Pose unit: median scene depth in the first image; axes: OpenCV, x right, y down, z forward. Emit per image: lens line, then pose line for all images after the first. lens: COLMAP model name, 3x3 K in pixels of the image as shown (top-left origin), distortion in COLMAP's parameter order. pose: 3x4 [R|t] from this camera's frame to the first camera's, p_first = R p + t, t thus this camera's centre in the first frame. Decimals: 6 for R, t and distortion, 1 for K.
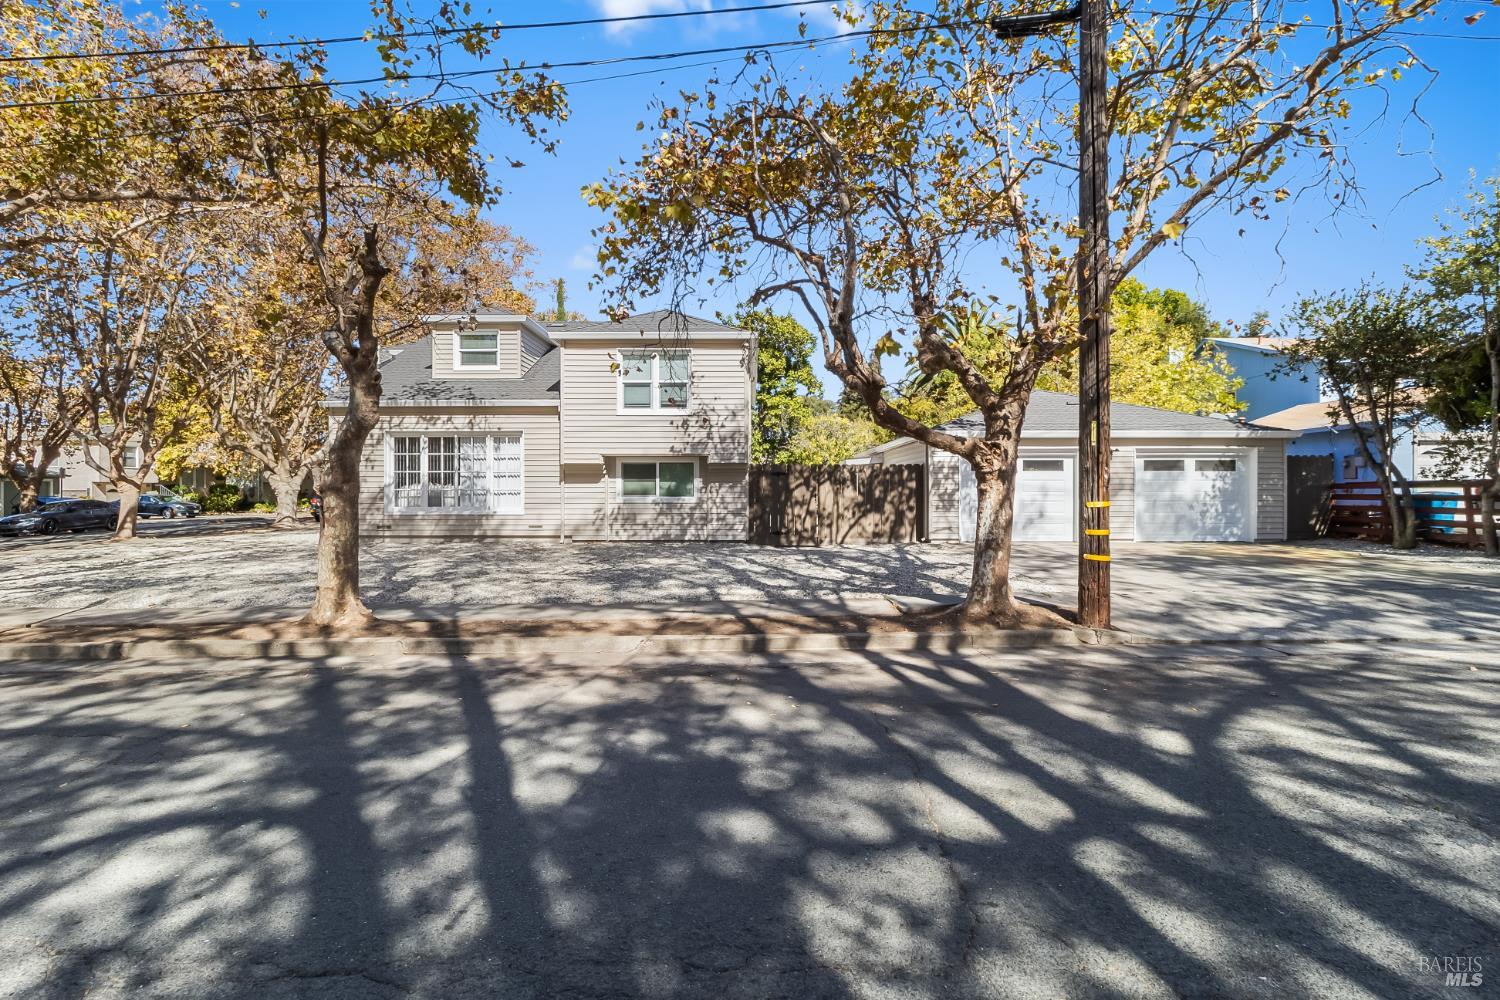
lens RADIAL K [[700.3, 0, 750.0], [0, 700.3, 500.0], [0, 0, 1]] dist [0.001915, -0.000423]
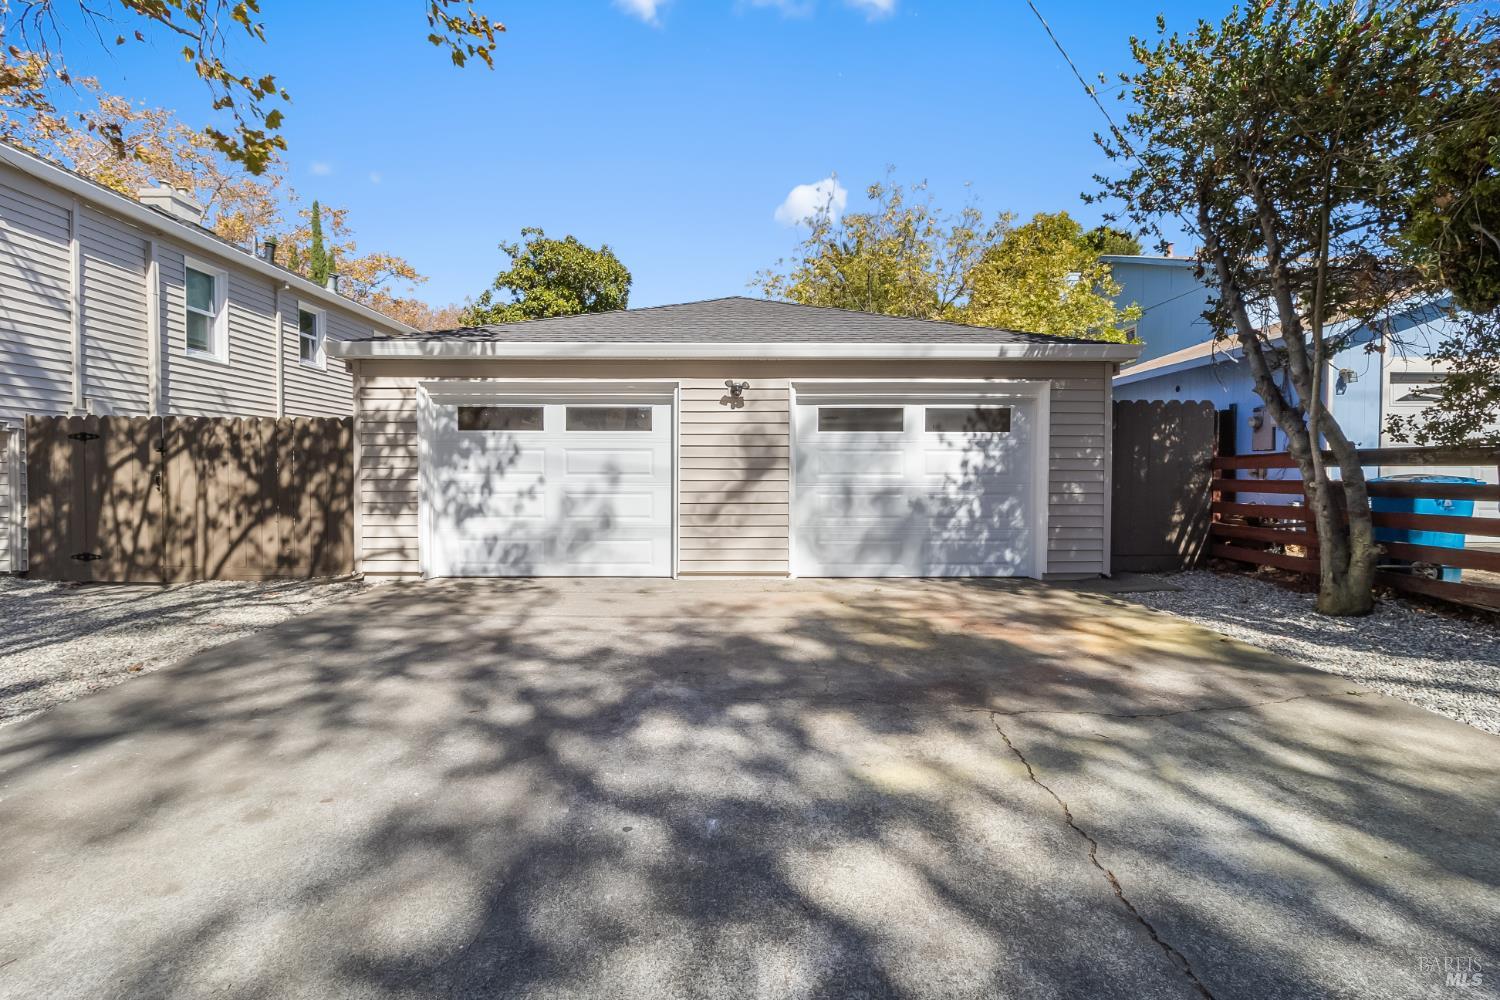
lens RADIAL K [[700.3, 0, 750.0], [0, 700.3, 500.0], [0, 0, 1]] dist [0.001915, -0.000423]
pose [[0.999962, 0.002039, -0.008527, 0.512109], [-0.001833, 0.999706, 0.024176, -0.005714], [0.008574, -0.024159, 0.999671, 0.511384]]
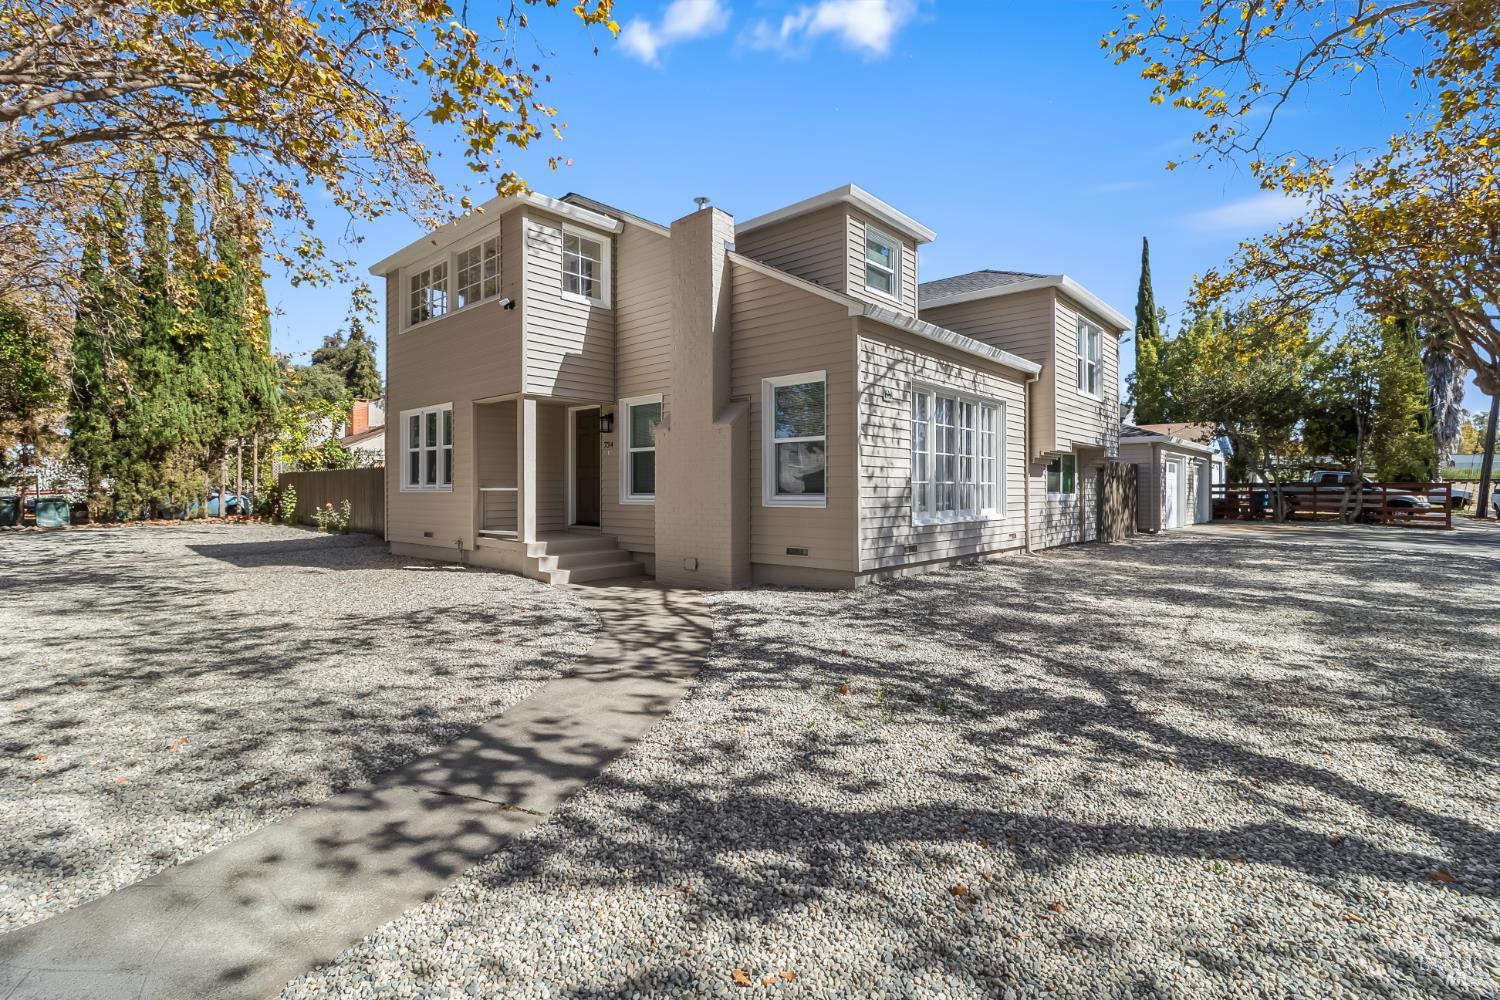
lens RADIAL K [[700.3, 0, 750.0], [0, 700.3, 500.0], [0, 0, 1]] dist [0.001915, -0.000423]
pose [[0.688478, -0.007364, 0.725220, -0.995466], [0.006362, 0.999971, 0.004115, -0.002817], [-0.725229, 0.001781, 0.688505, 0.683692]]
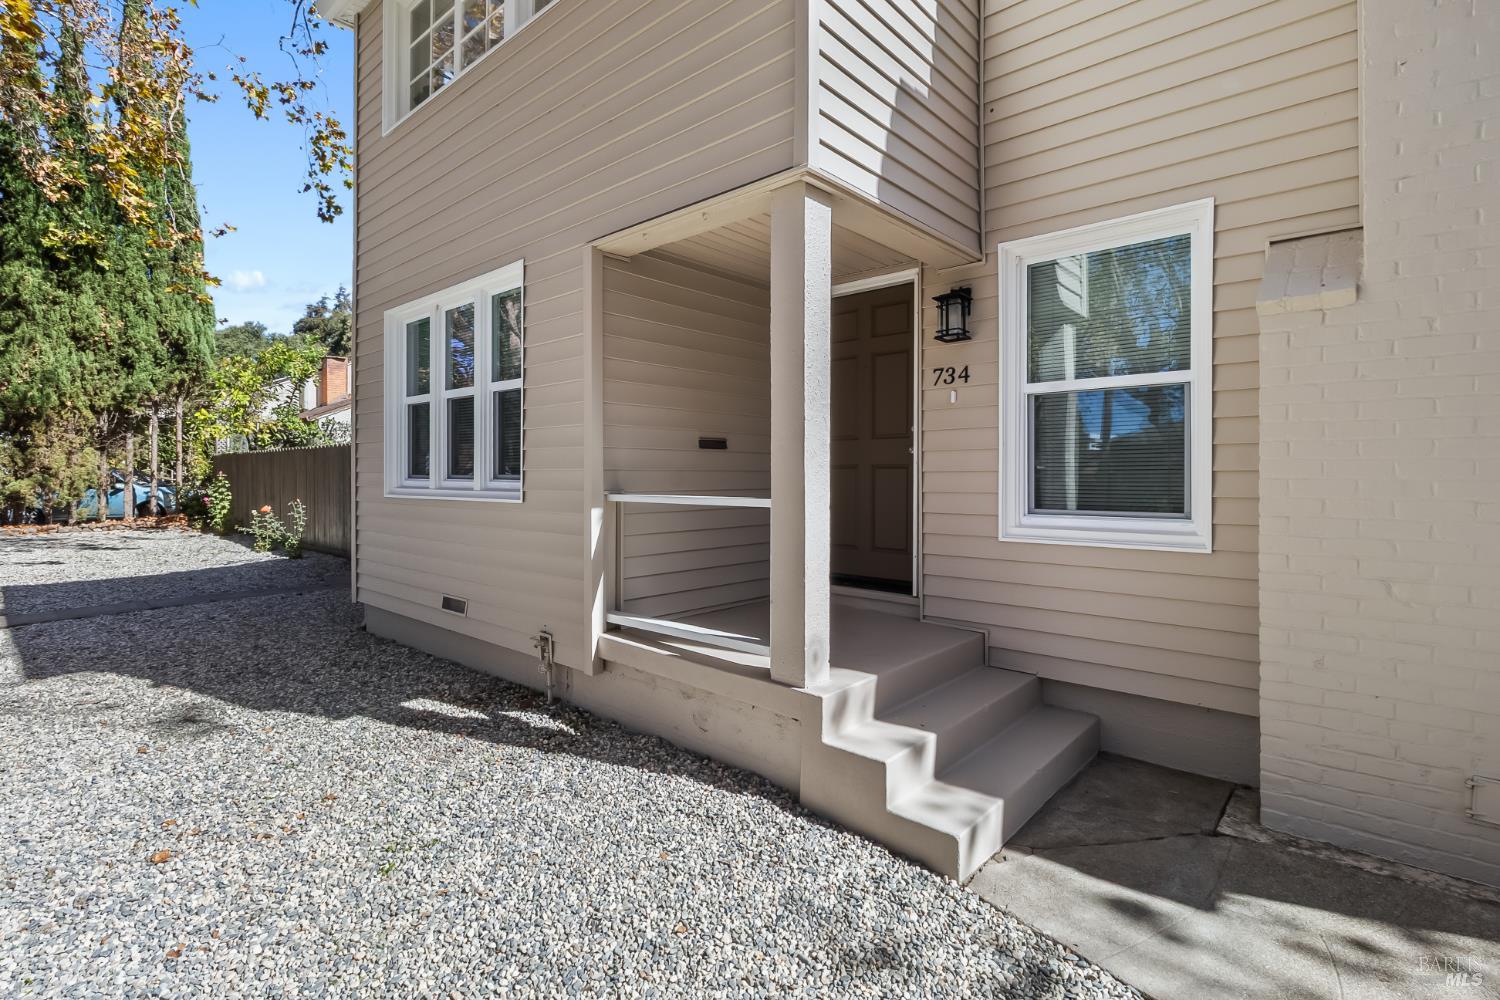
lens RADIAL K [[759.0, 0, 754.7], [0, 759.0, 483.9], [0, 0, 1]] dist [0.002865, -0.000190]
pose [[0.699582, -0.002706, 0.714548, -0.832897], [0.003652, 0.999993, 0.000212, -0.016550], [-0.714543, 0.002461, 0.699587, 1.124579]]
